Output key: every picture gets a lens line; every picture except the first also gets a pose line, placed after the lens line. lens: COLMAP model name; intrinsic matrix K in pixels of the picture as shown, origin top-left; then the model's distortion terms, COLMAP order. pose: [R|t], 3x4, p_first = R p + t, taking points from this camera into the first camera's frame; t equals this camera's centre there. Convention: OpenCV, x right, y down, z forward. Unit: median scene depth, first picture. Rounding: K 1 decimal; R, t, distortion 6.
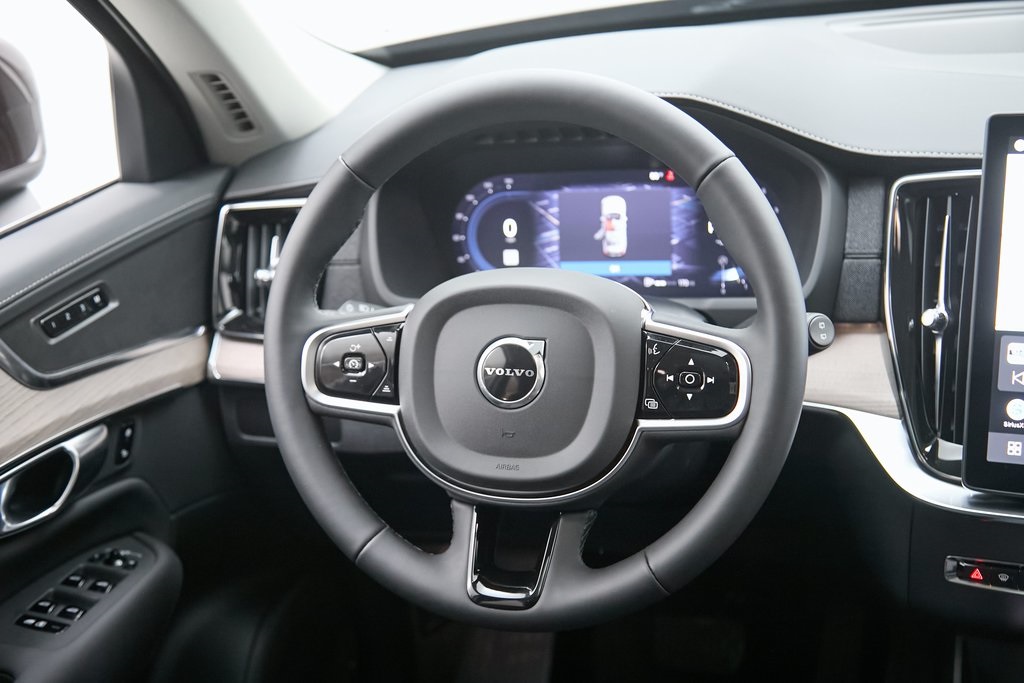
lens RADIAL K [[1438.8, 0, 512.0], [0, 1438.8, 341.5], [0, 0, 1]] dist [-0.022493, -0.034719]
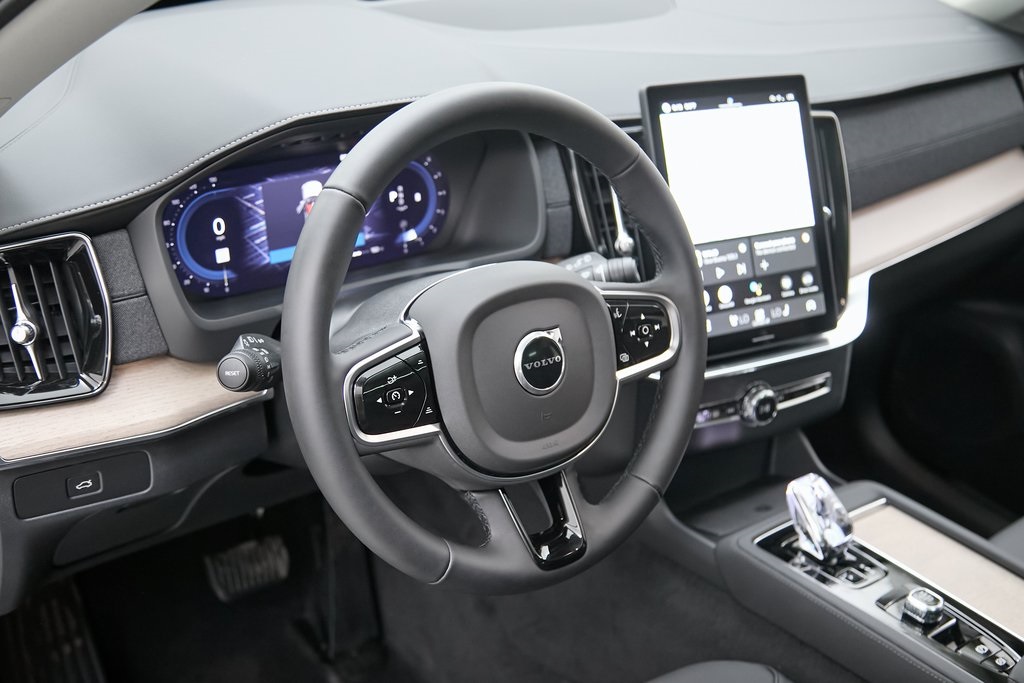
lens RADIAL K [[1265.3, 0, 512.0], [0, 1265.3, 341.5], [0, 0, 1]] dist [-0.043973, 0.008628]
pose [[0.587159, -0.236411, 0.774180, -0.663295], [0.147342, 0.971638, 0.184960, -0.153769], [-0.795949, 0.005468, 0.605339, 0.367376]]
